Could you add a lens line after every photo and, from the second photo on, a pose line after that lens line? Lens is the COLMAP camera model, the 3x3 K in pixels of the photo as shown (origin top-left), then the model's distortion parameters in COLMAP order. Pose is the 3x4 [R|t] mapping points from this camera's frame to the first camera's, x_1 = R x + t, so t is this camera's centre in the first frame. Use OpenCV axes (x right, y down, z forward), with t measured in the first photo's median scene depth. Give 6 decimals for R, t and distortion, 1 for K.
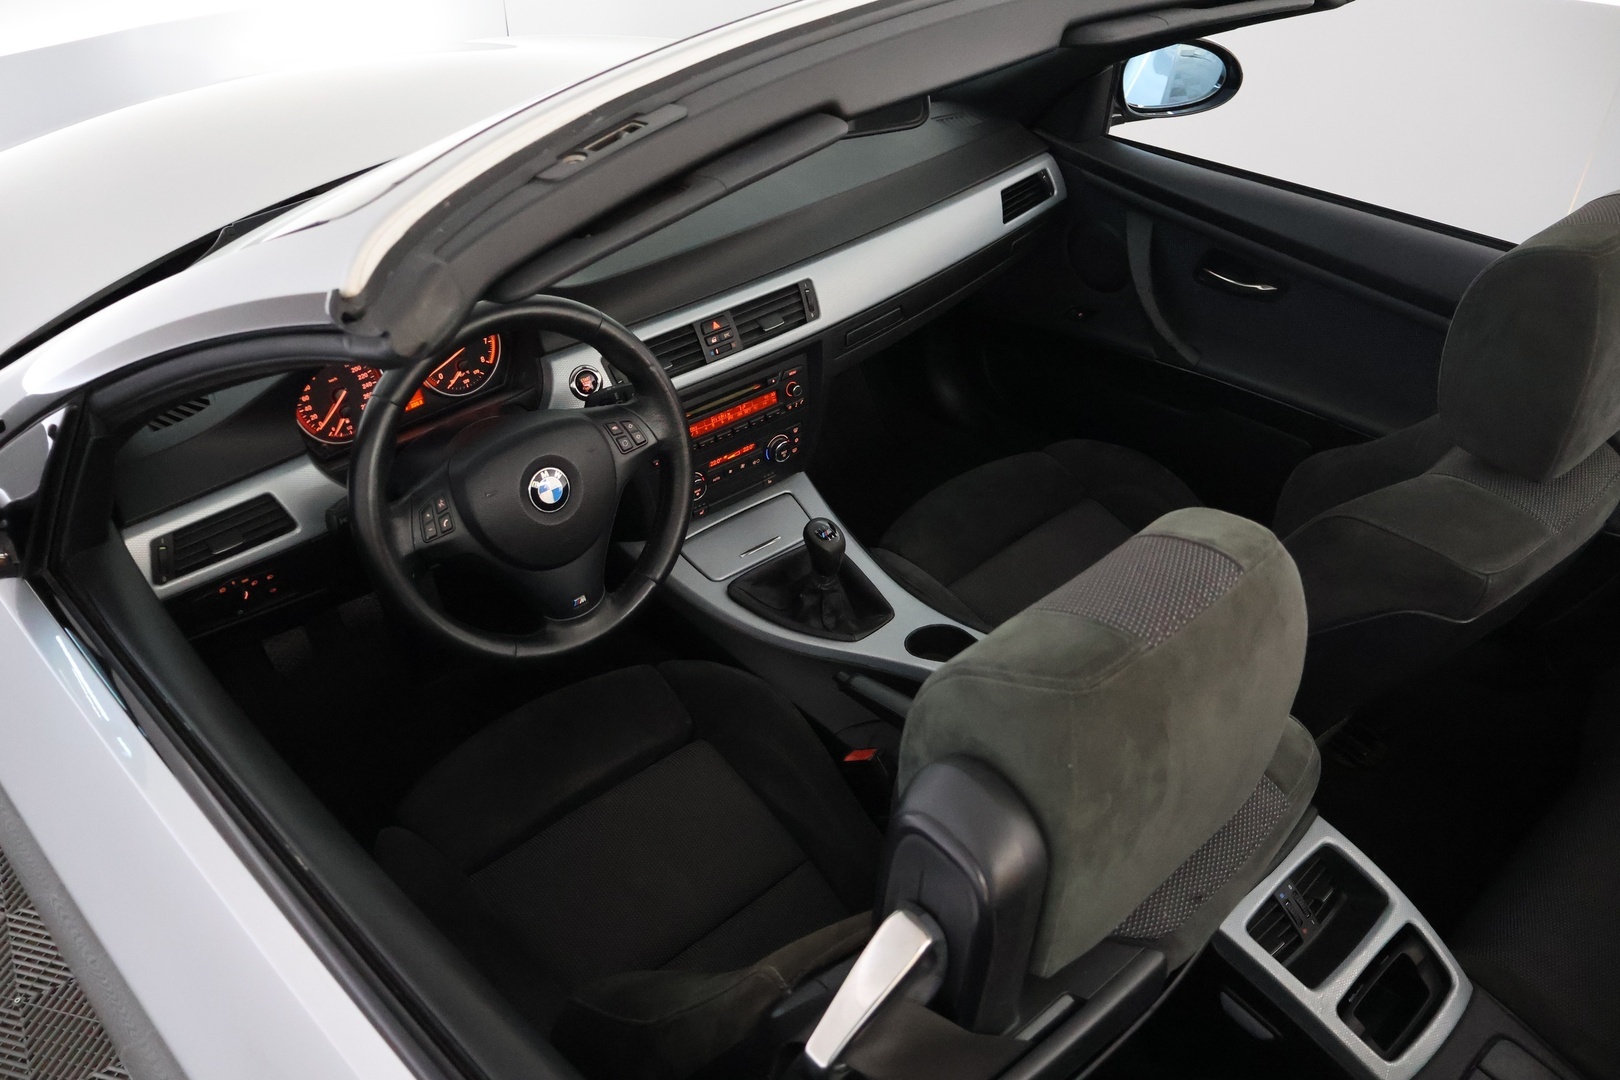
lens RADIAL K [[1366.7, 0, 810.0], [0, 1366.7, 540.0], [0, 0, 1]] dist [-0.000187, 0.009348]
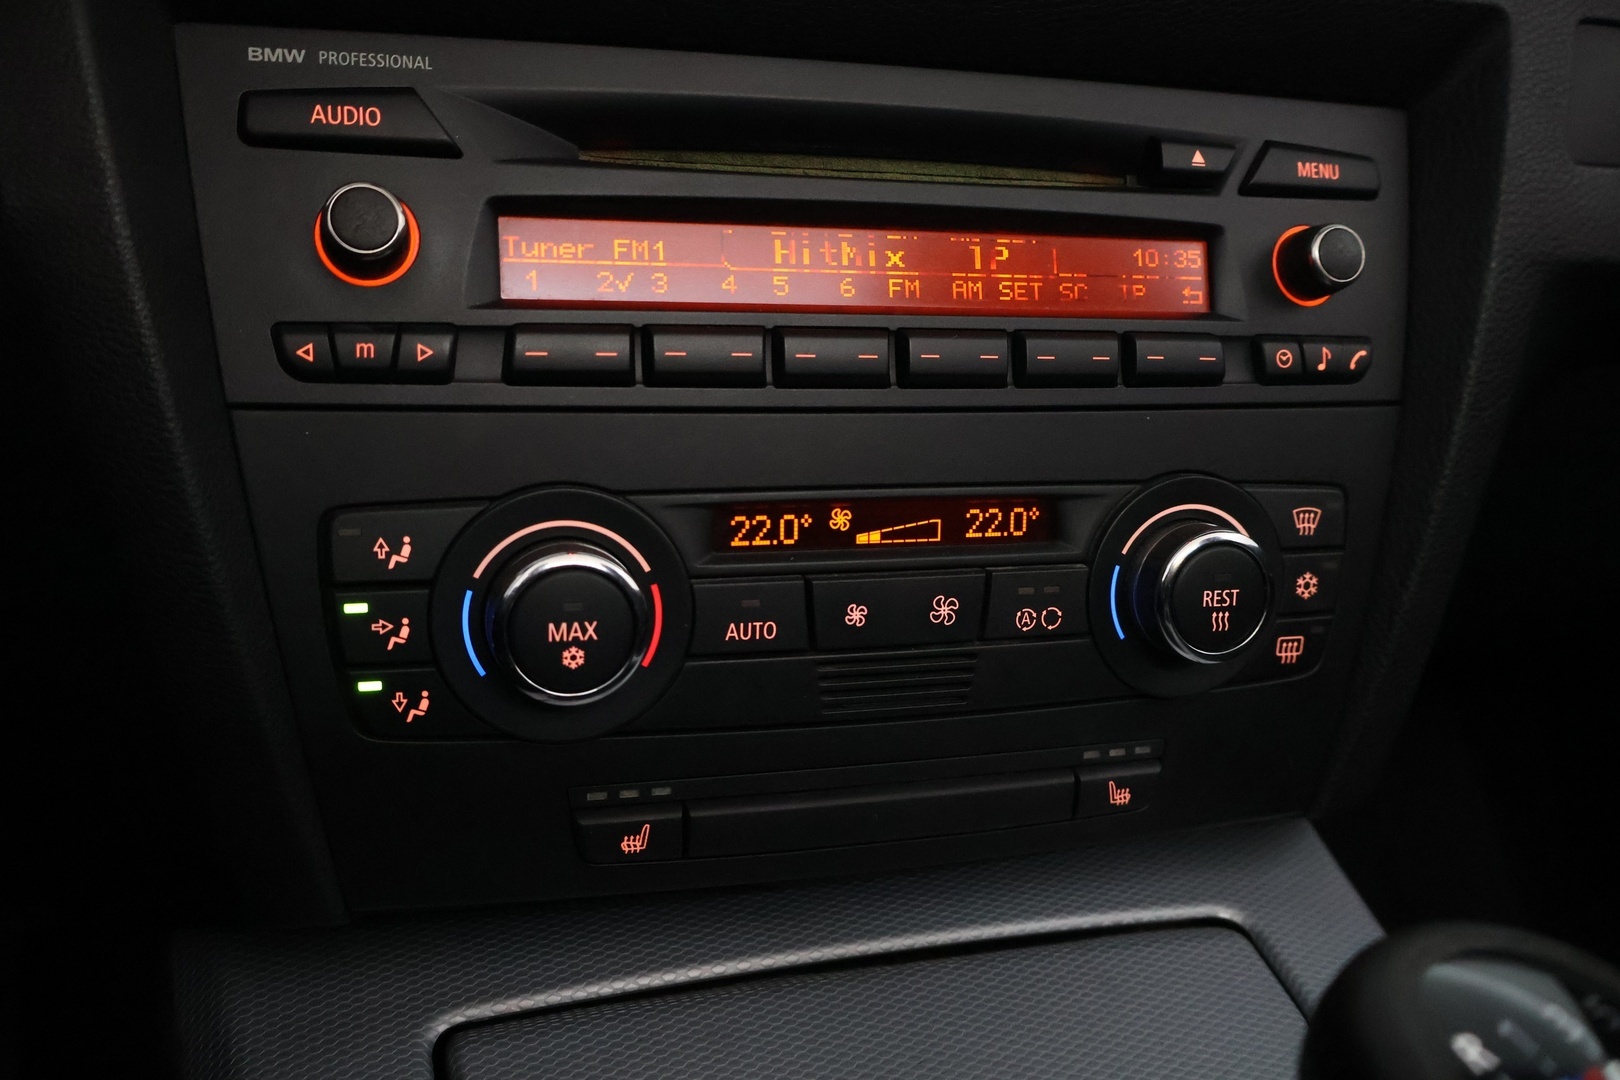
lens RADIAL K [[1366.7, 0, 810.0], [0, 1366.7, 540.0], [0, 0, 1]] dist [-0.000187, 0.009348]
pose [[0.924521, 0.072262, -0.374217, -0.003661], [-0.239553, 0.873848, -0.423087, 0.011862], [0.296436, 0.480798, 0.825202, 0.876908]]
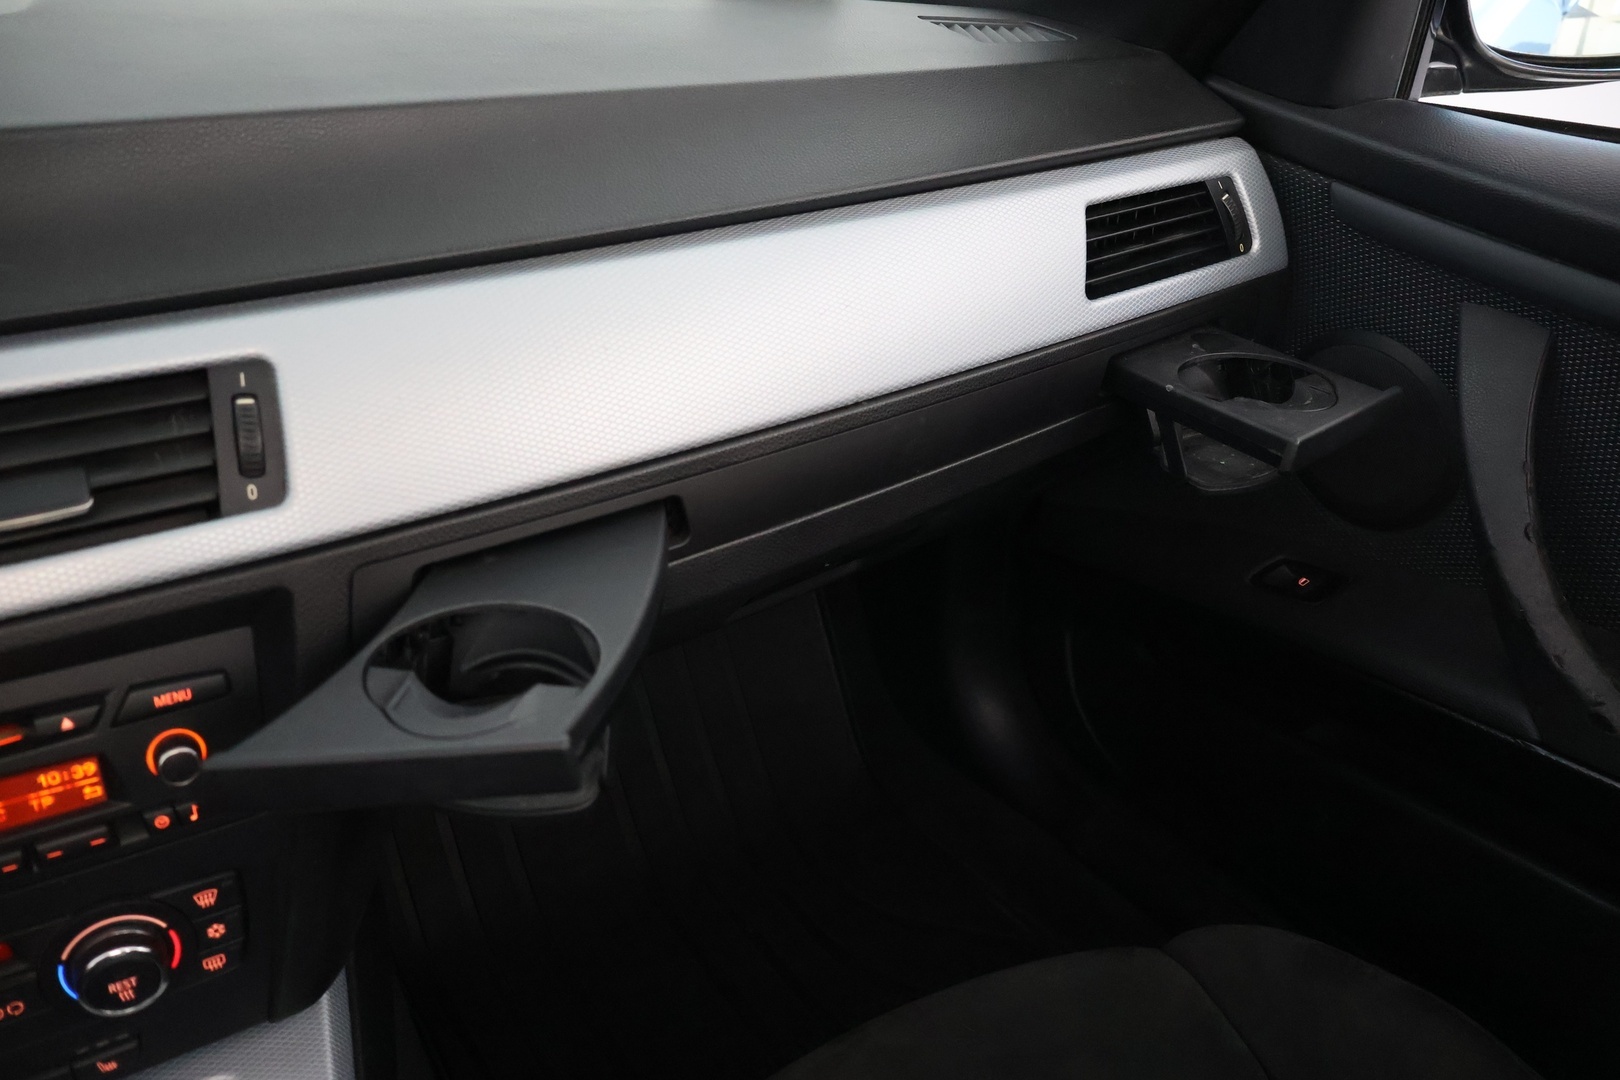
lens RADIAL K [[1366.7, 0, 810.0], [0, 1366.7, 540.0], [0, 0, 1]] dist [-0.000187, 0.009348]
pose [[0.982947, 0.096685, -0.156418, 0.153029], [-0.120235, 0.981519, -0.148876, -0.130804], [0.139133, 0.165144, 0.976406, 0.768767]]
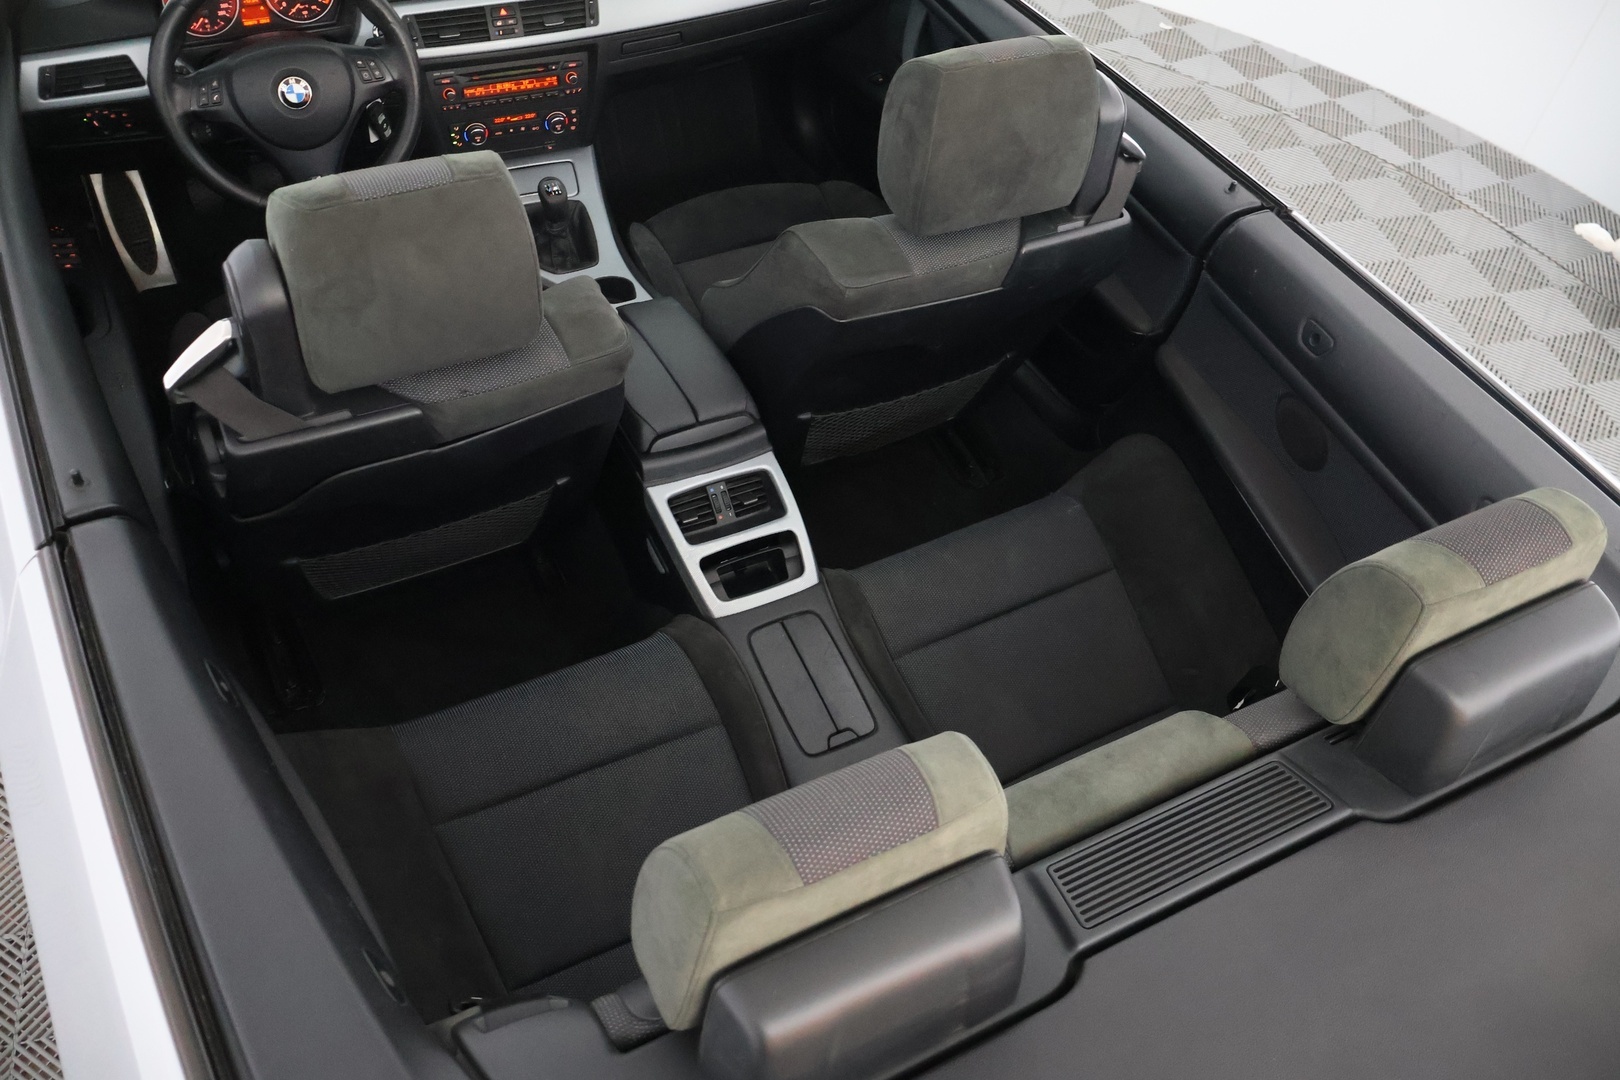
lens RADIAL K [[1366.7, 0, 810.0], [0, 1366.7, 540.0], [0, 0, 1]] dist [-0.000187, 0.009348]
pose [[0.956867, 0.259625, -0.130385, 0.503957], [-0.233101, 0.953943, 0.188832, 0.011185], [0.173405, -0.150294, 0.973315, -0.305246]]
